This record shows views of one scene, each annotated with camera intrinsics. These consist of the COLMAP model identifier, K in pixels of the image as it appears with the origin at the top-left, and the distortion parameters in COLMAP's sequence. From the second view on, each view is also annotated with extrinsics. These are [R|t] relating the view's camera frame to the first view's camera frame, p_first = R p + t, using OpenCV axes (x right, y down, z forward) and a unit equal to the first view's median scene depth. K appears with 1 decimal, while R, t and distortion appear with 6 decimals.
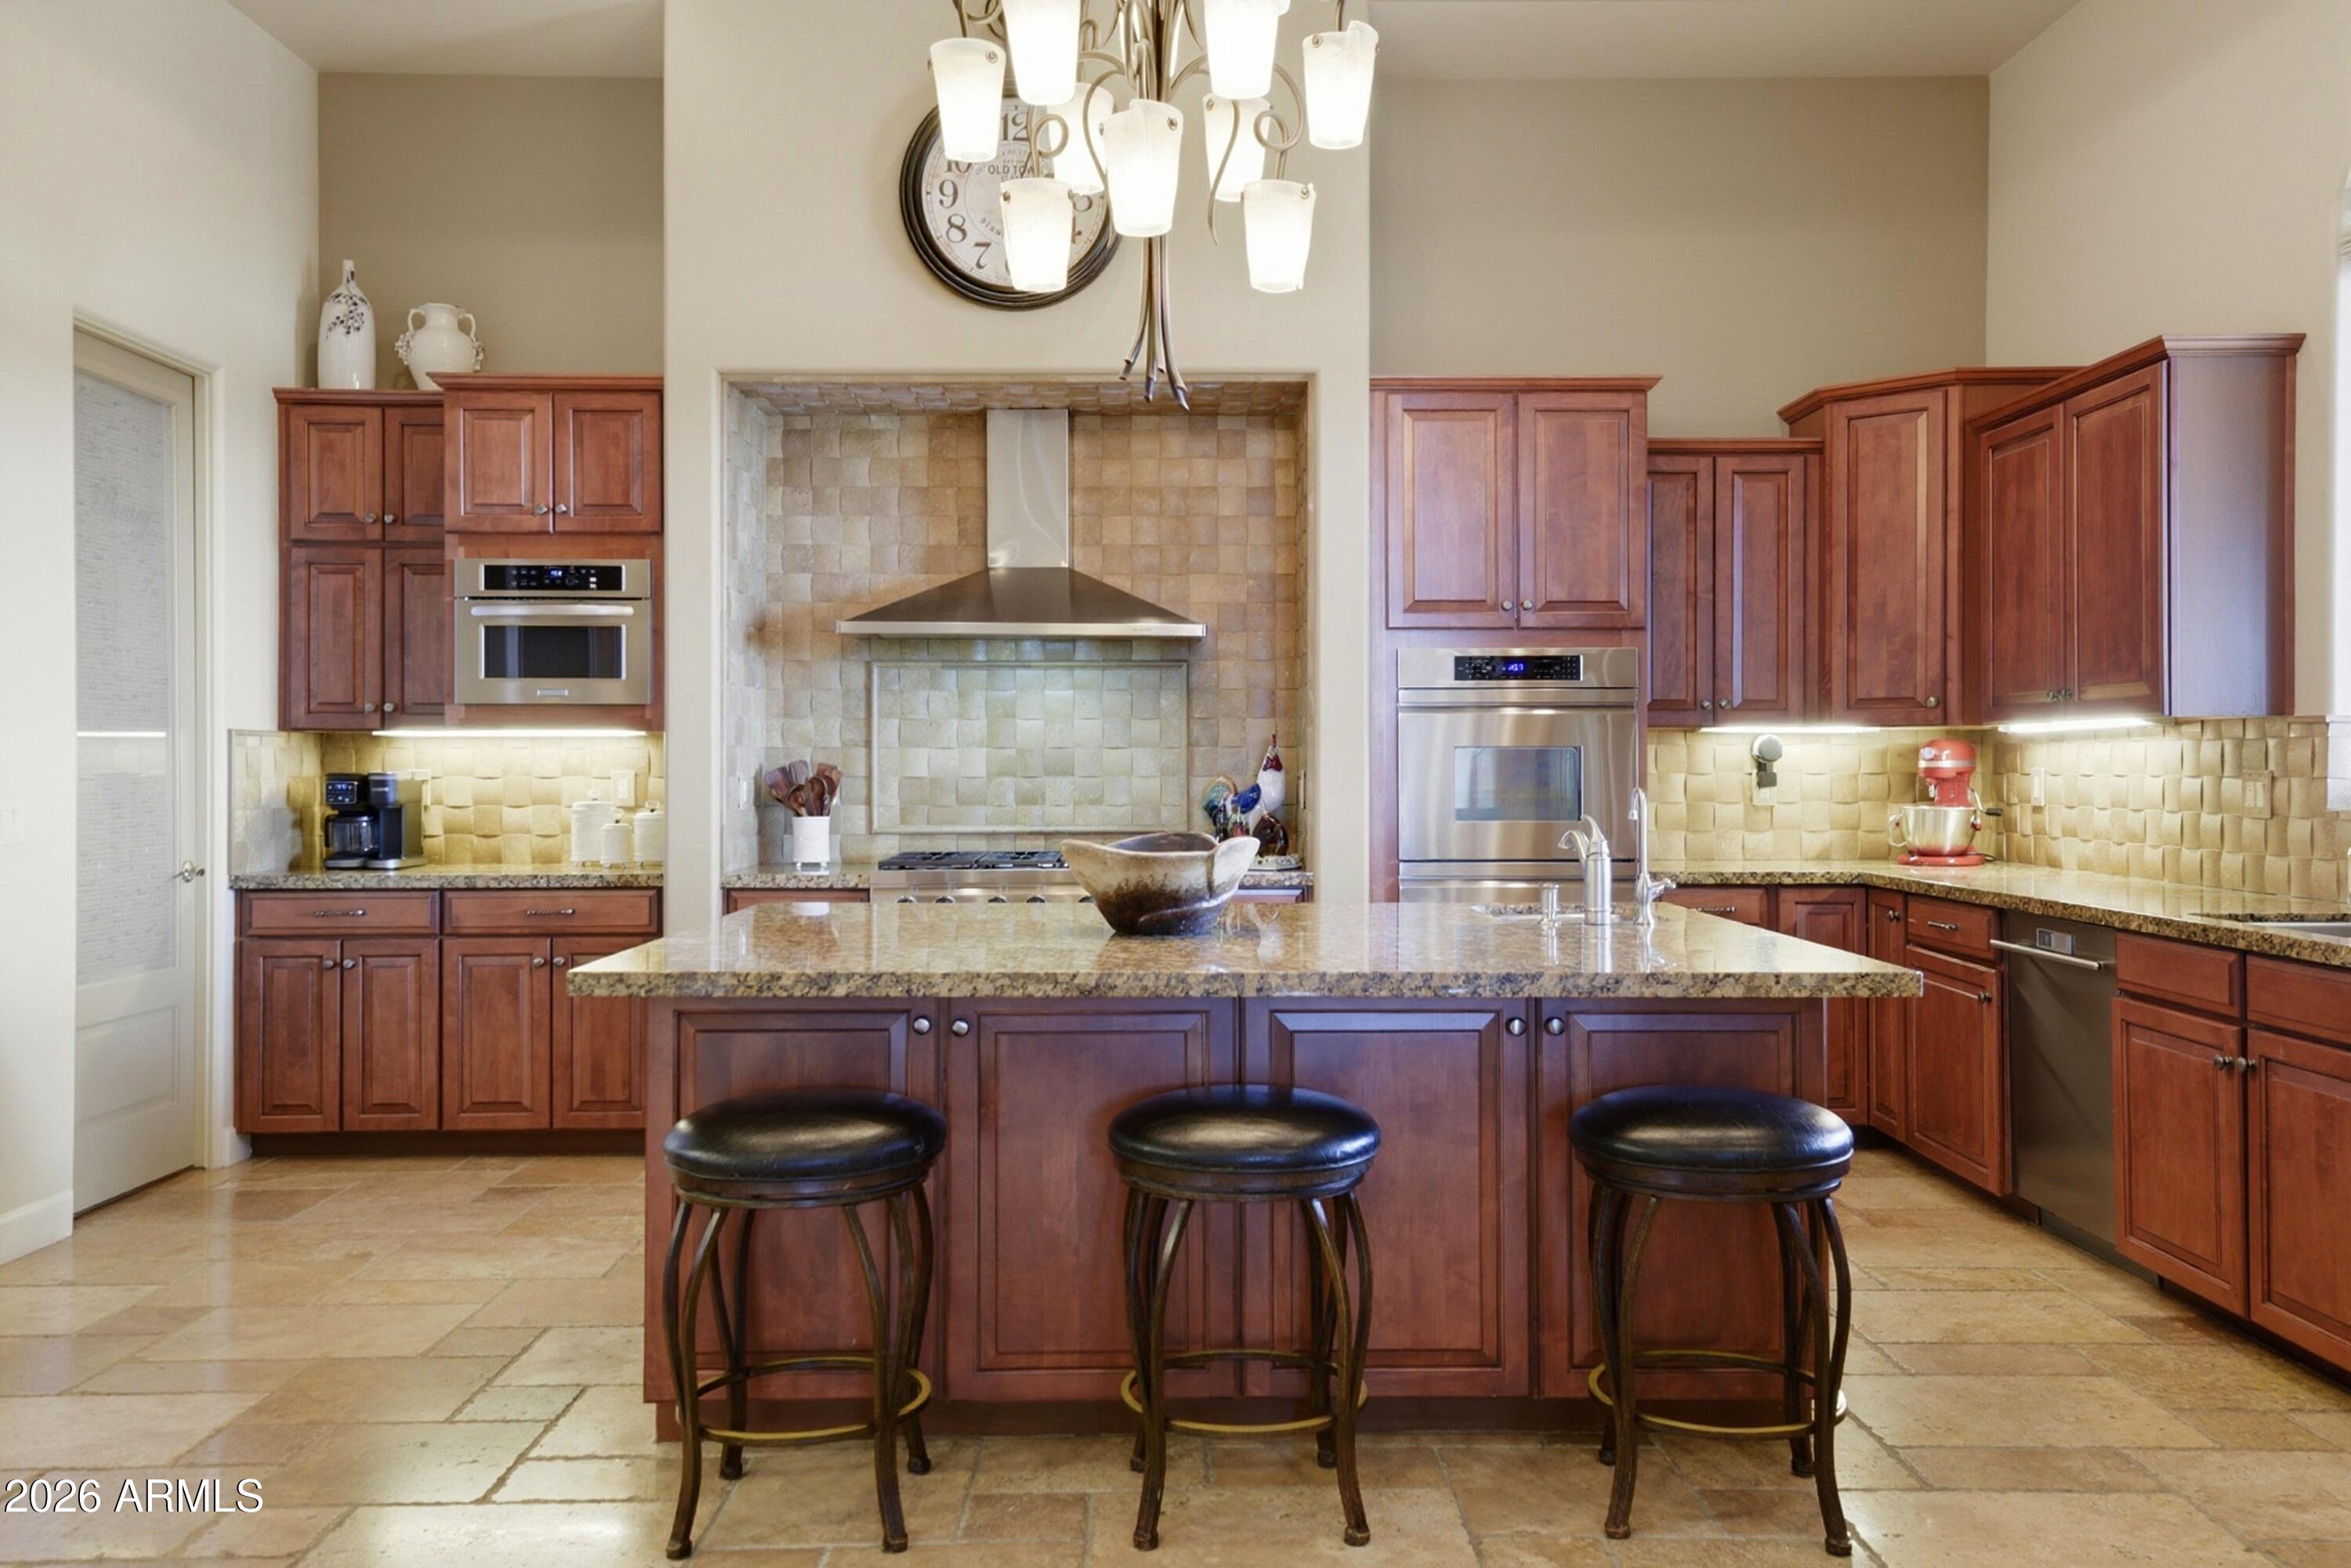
lens RADIAL K [[1924.9, 0, 1185.6], [0, 1924.9, 767.7], [0, 0, 1]] dist [0.048042, 0.015093]
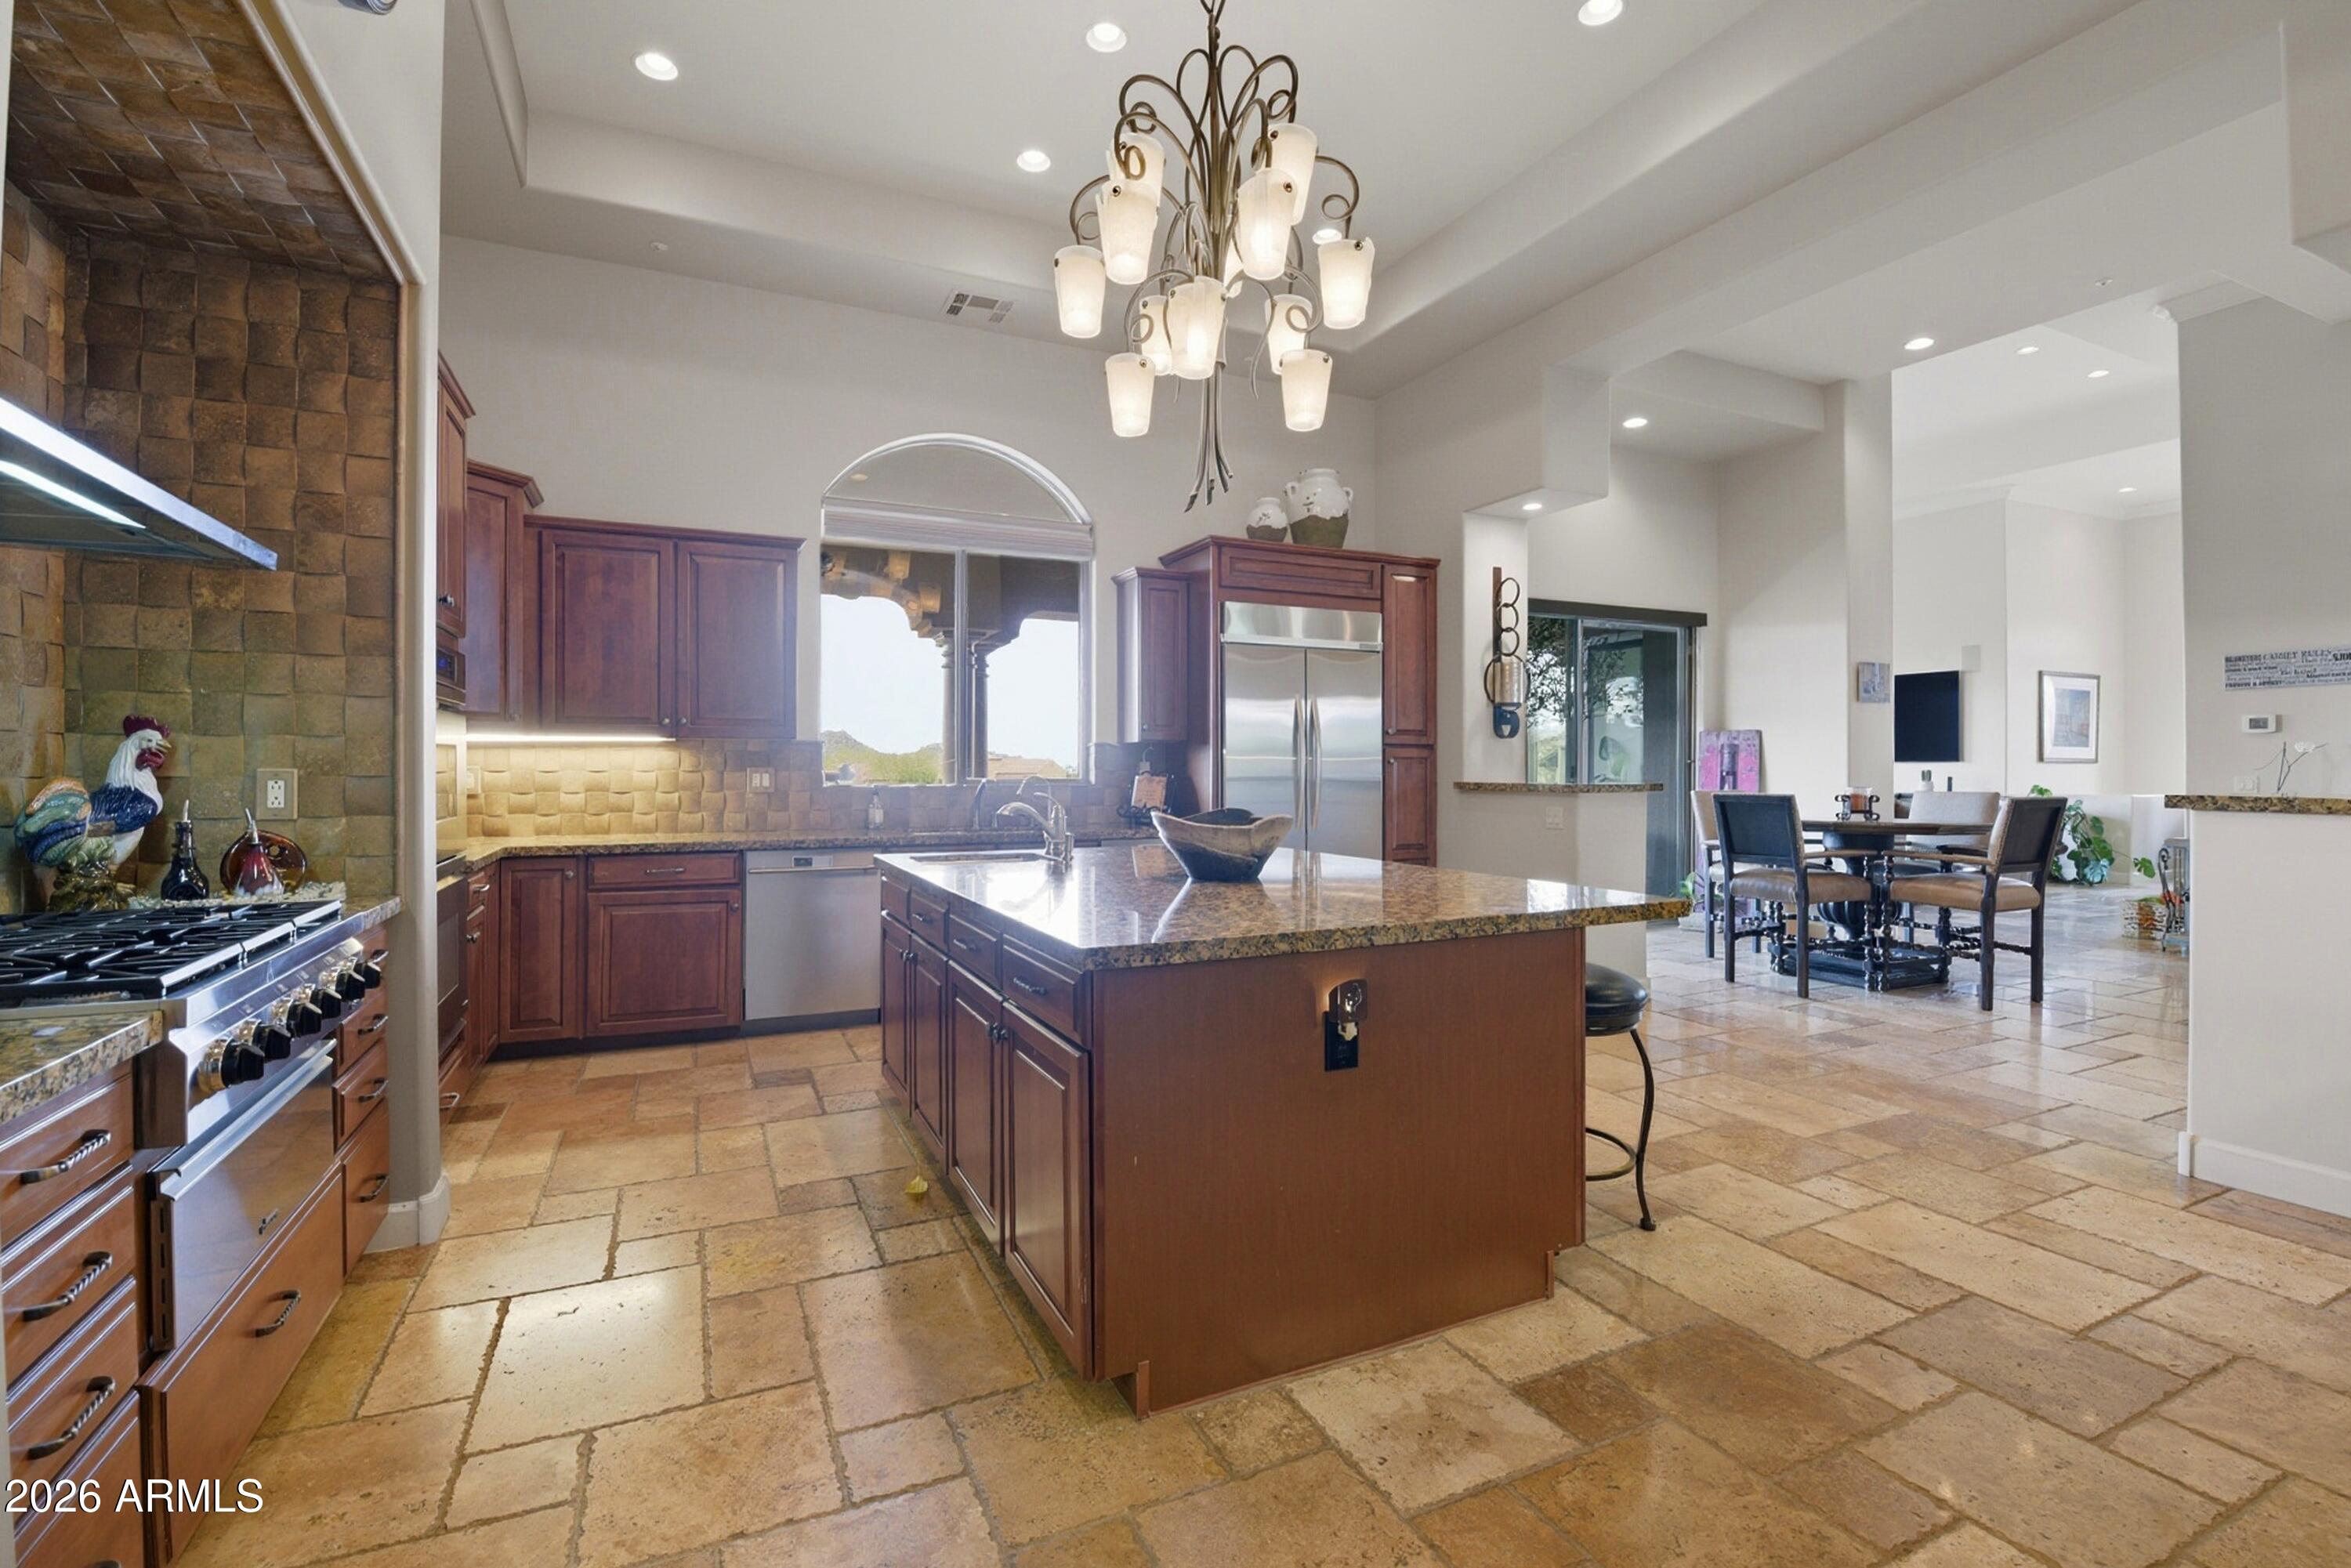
lens RADIAL K [[1036.5, 0, 1165.1], [0, 1036.5, 780.4], [0, 0, 1]] dist [-0.003575, -0.007406]
pose [[-0.410344, -0.006710, 0.911906, -0.433106], [0.002531, 0.999961, 0.008497, 0.004810], [-0.911927, 0.005795, -0.410311, 0.839266]]
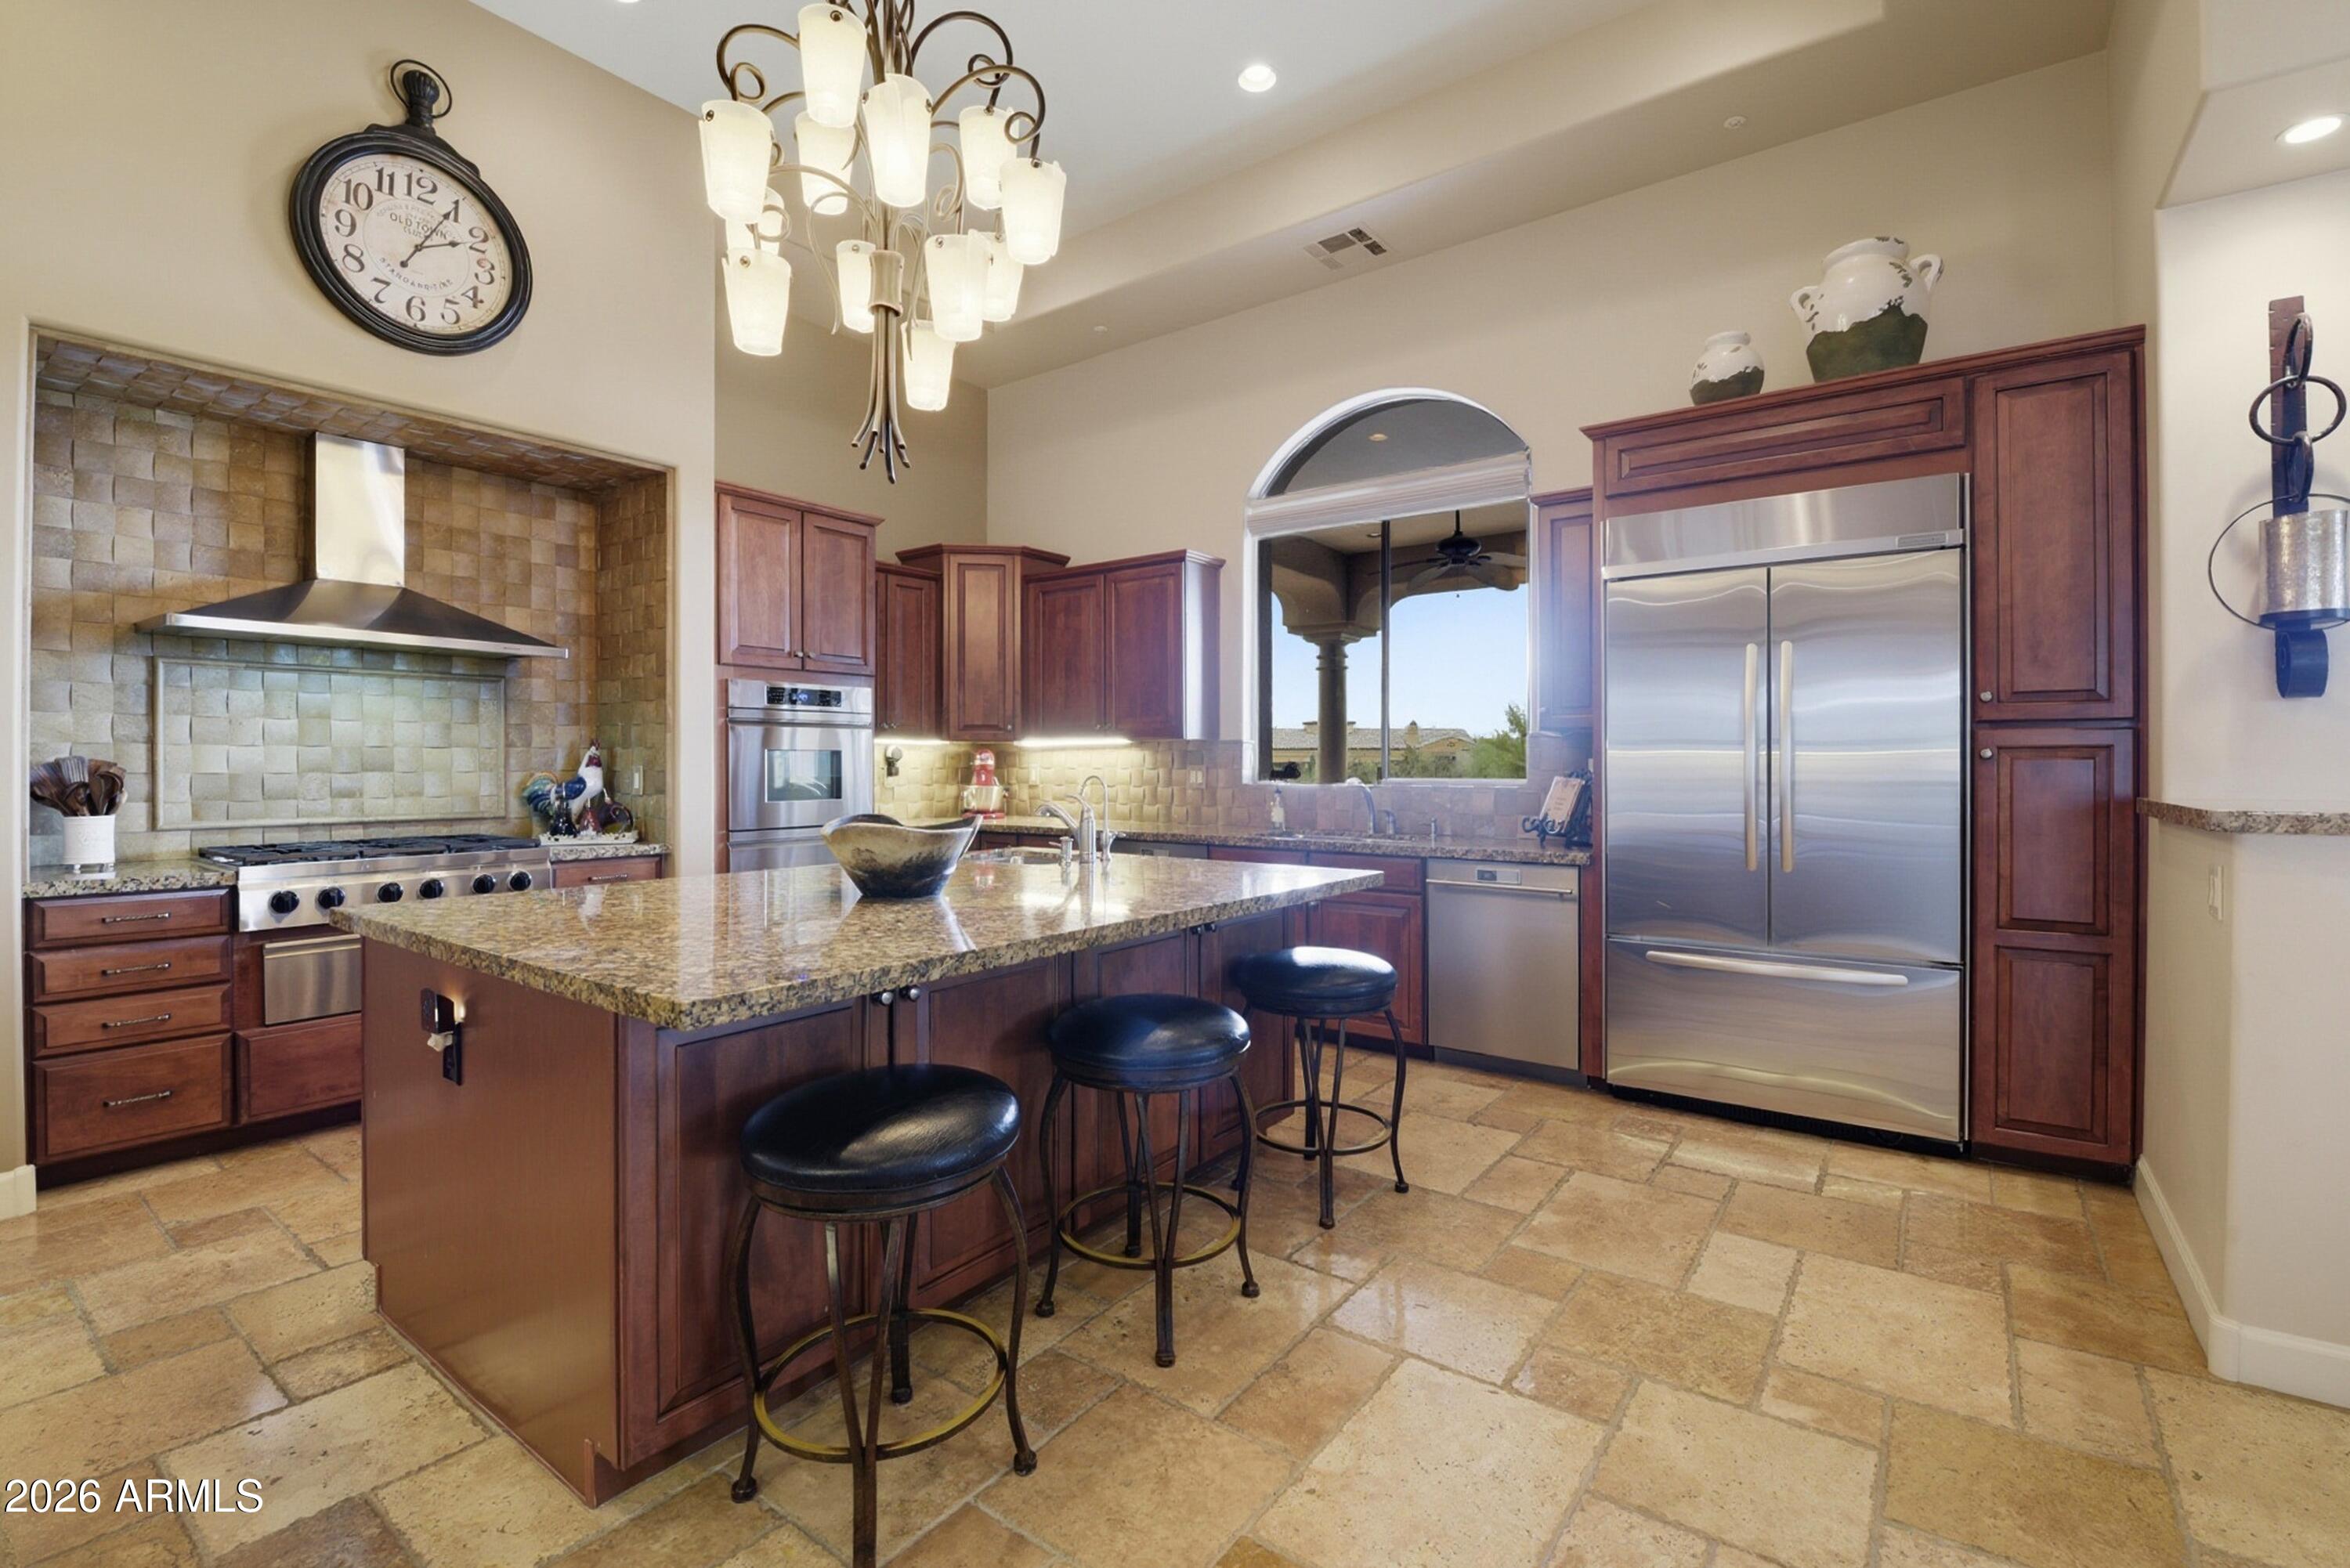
lens RADIAL K [[1036.0, 0, 1169.0], [0, 1036.0, 766.9], [0, 0, 1]] dist [-0.003575, -0.007406]
pose [[0.611459, -0.001329, 0.791275, -0.272131], [0.000845, 0.999999, 0.001026, 0.001311], [-0.791276, 0.000041, 0.611459, 0.278065]]
